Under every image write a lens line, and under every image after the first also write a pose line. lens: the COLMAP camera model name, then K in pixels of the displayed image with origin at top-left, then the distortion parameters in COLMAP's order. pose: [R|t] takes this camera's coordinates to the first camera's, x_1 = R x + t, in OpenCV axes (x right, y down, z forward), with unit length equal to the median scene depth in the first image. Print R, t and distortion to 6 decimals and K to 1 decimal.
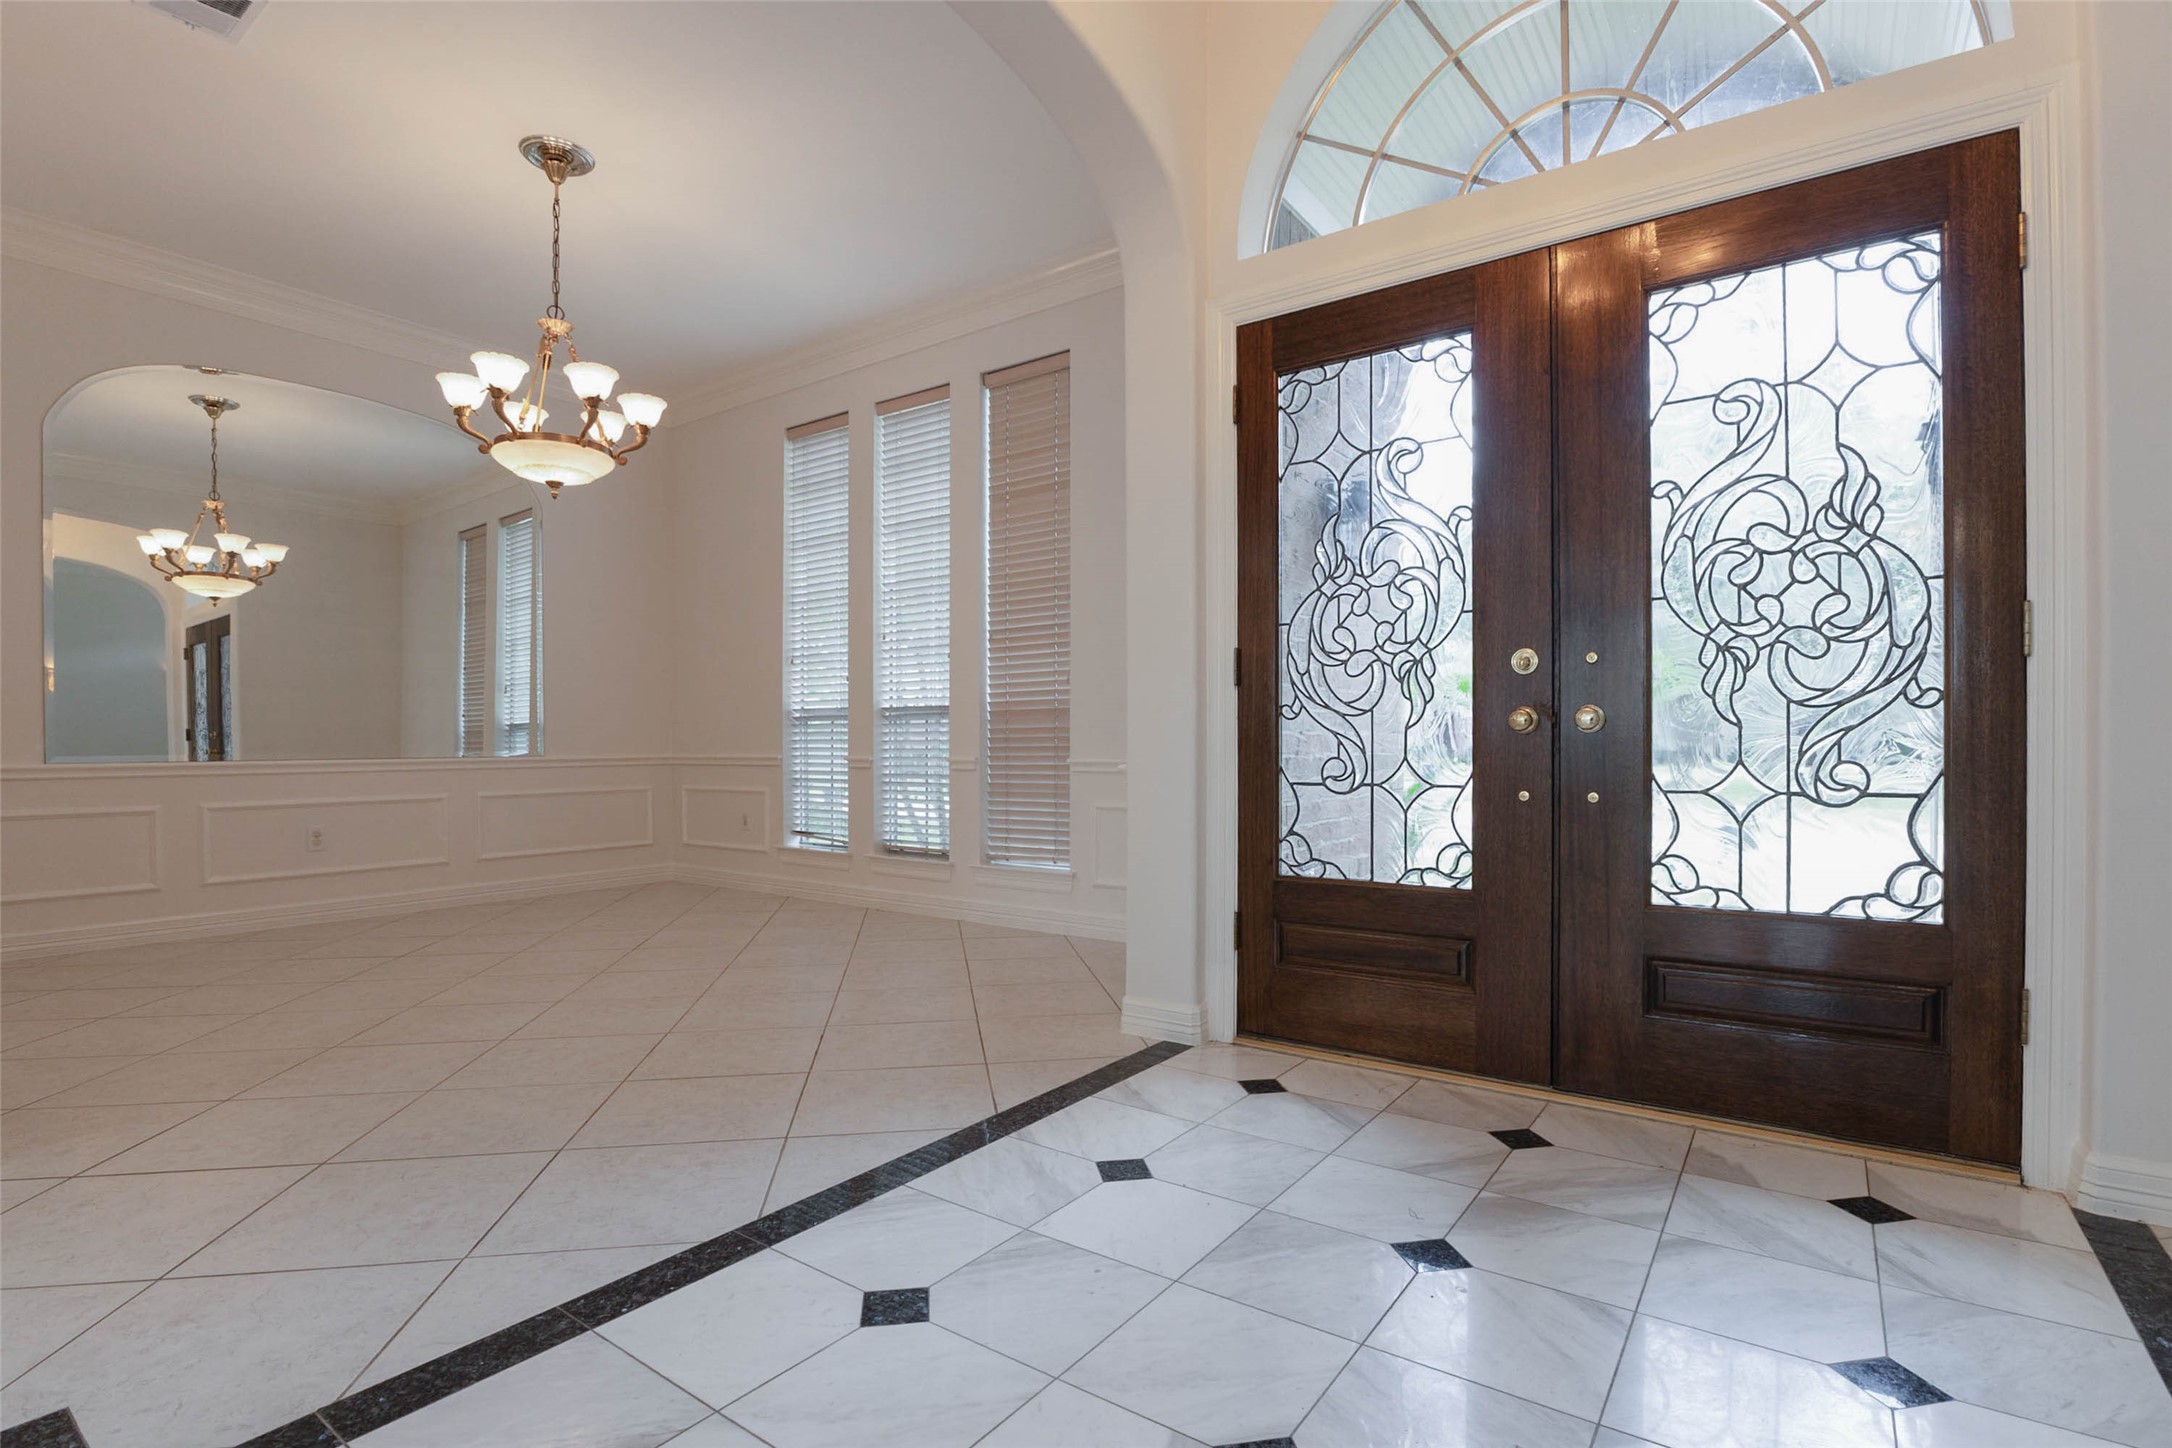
lens RADIAL K [[1012.8, 0, 1090.6], [0, 1012.8, 752.5], [0, 0, 1]] dist [-0.031172, 0.005594]
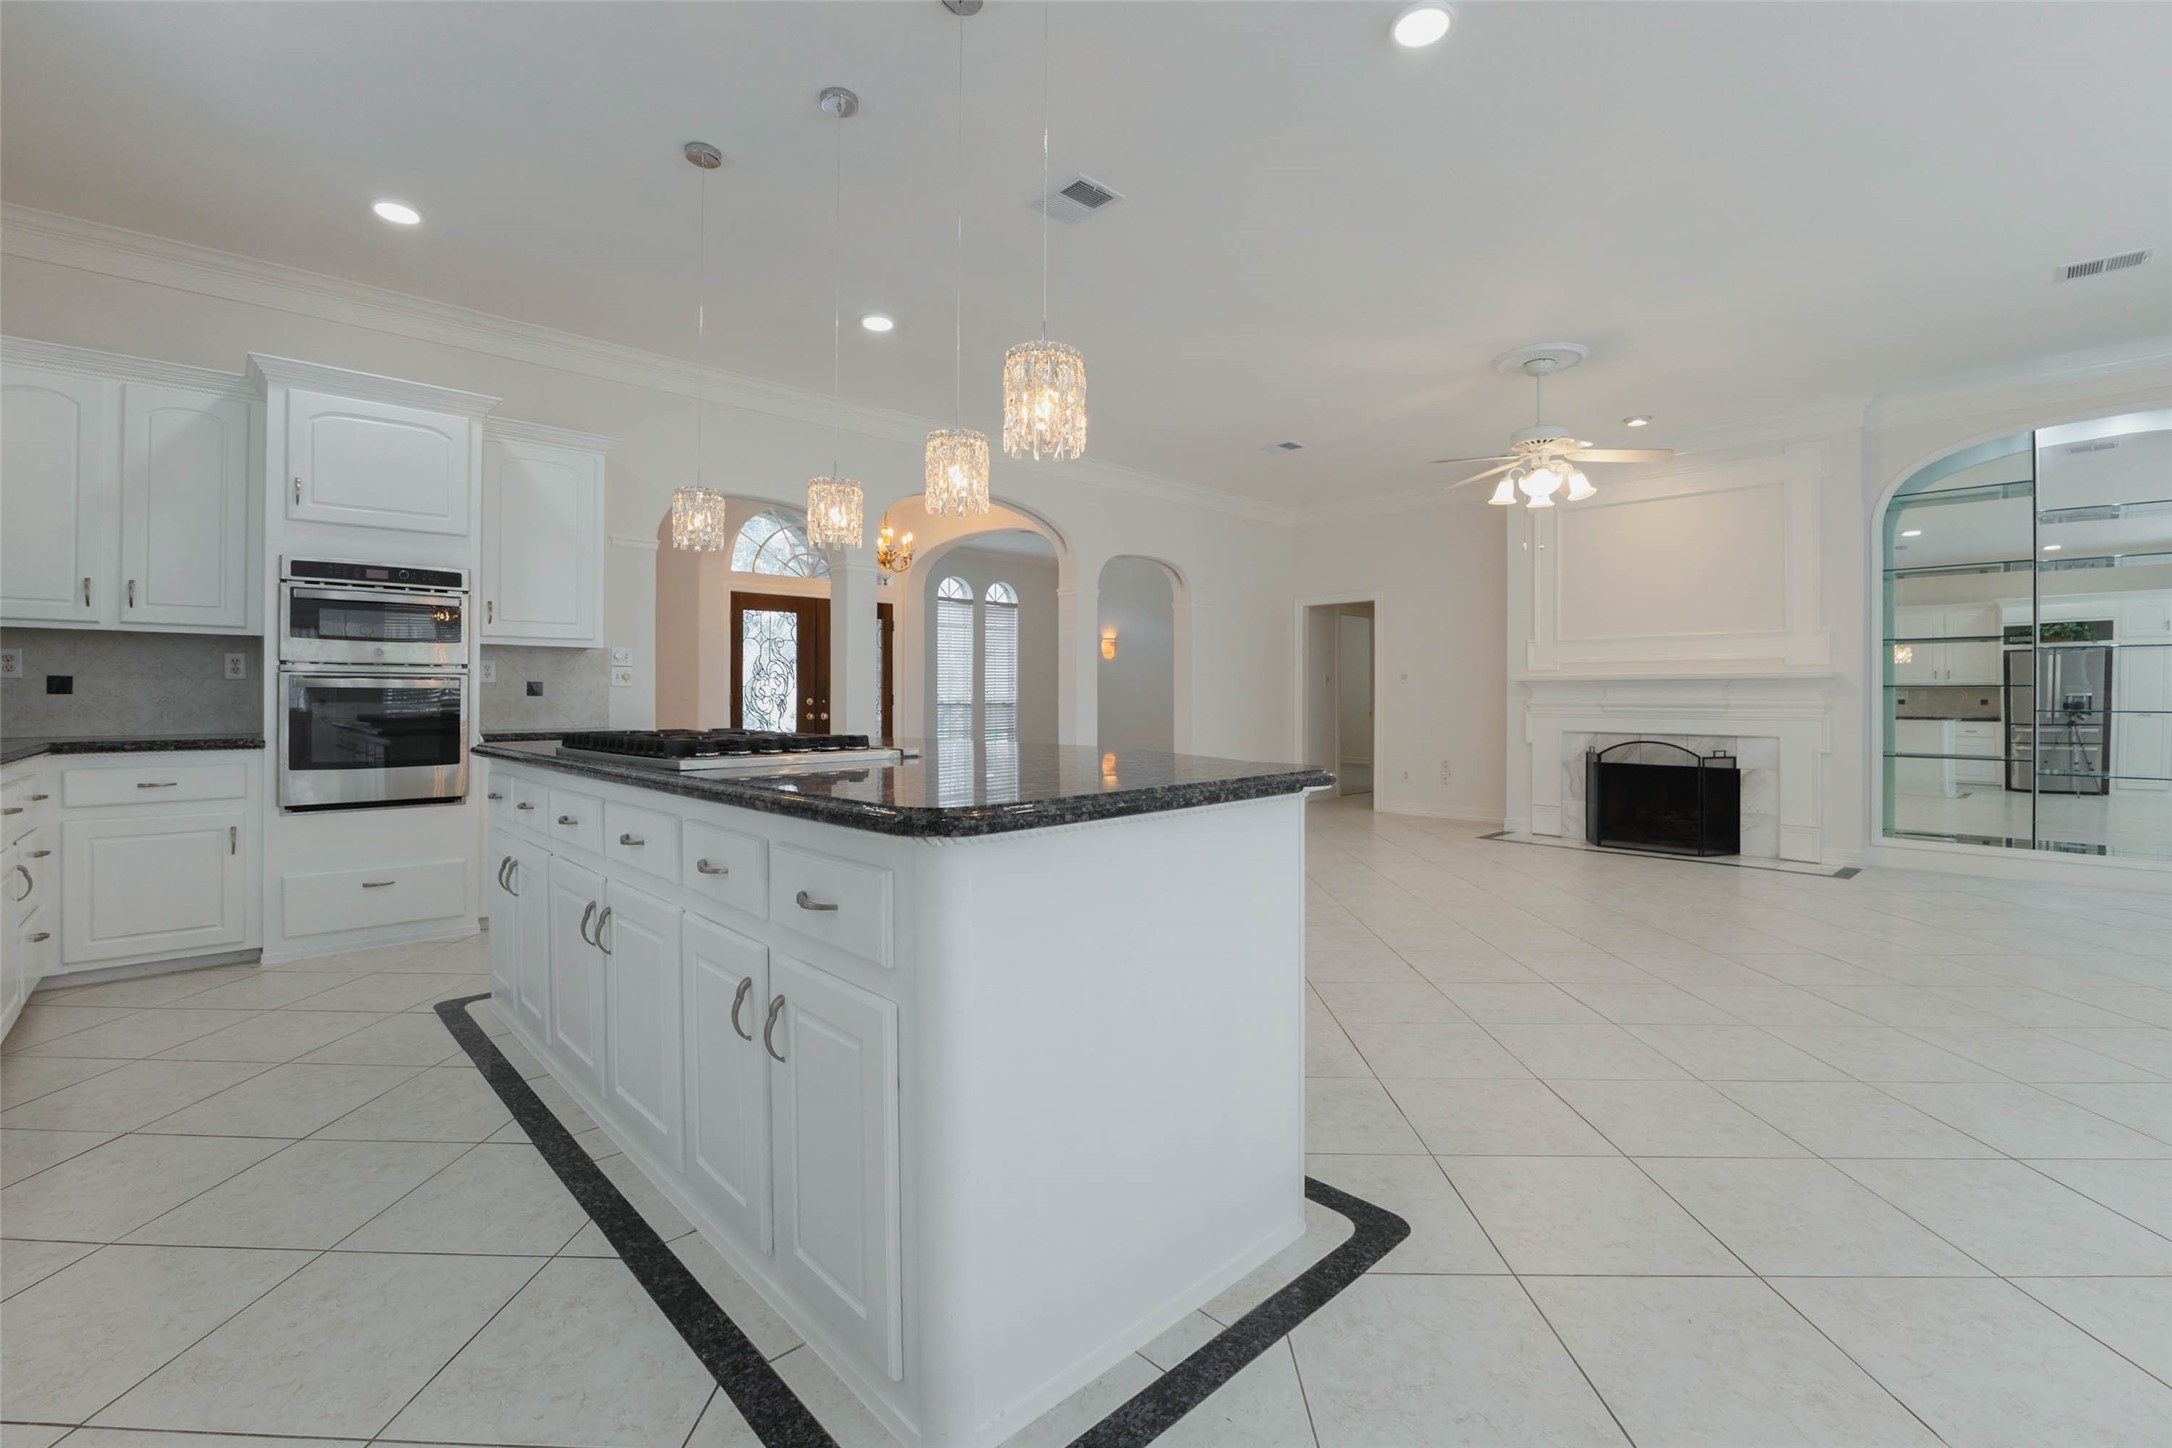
lens RADIAL K [[969.7, 0, 1090.2], [0, 969.7, 687.3], [0, 0, 1]] dist [-0.024168, 0.002304]
pose [[0.186521, 0.013576, 0.982357, -2.868875], [0.005922, 0.999871, -0.014943, -0.080028], [-0.982433, 0.008604, 0.186417, -0.720379]]
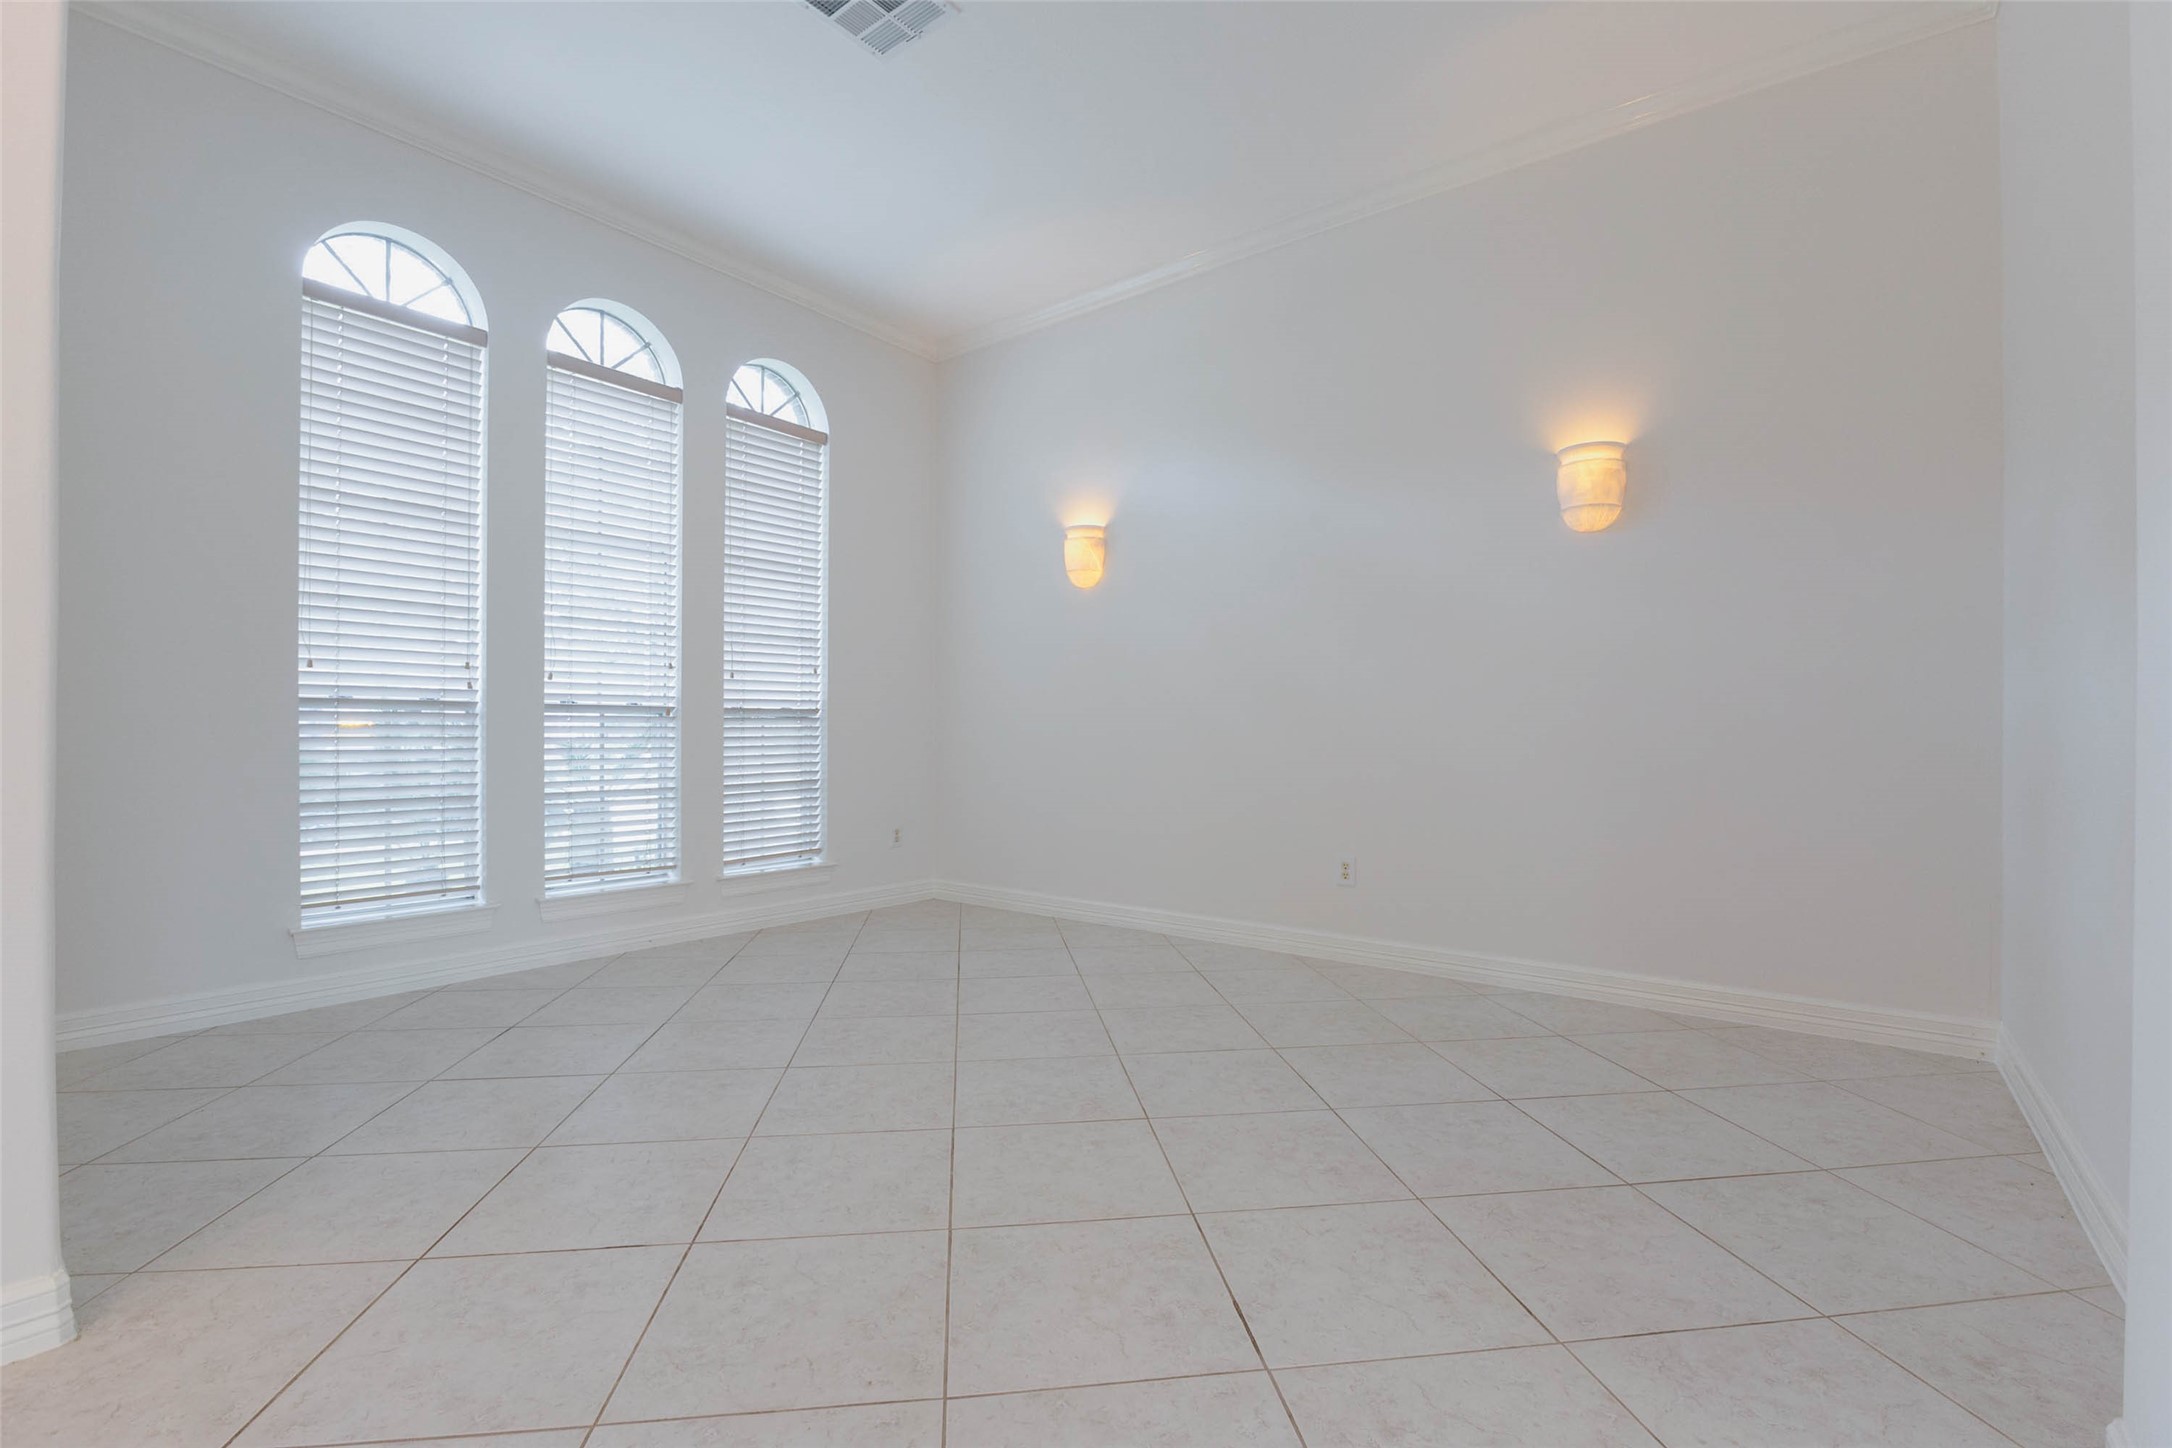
lens RADIAL K [[969.7, 0, 1107.5], [0, 969.7, 733.8], [0, 0, 1]] dist [-0.024168, 0.002304]
pose [[0.028173, 0.000951, 0.999603, 0.251916], [0.003337, 0.999994, -0.001045, -0.024917], [-0.999597, 0.003365, 0.028170, 0.023304]]
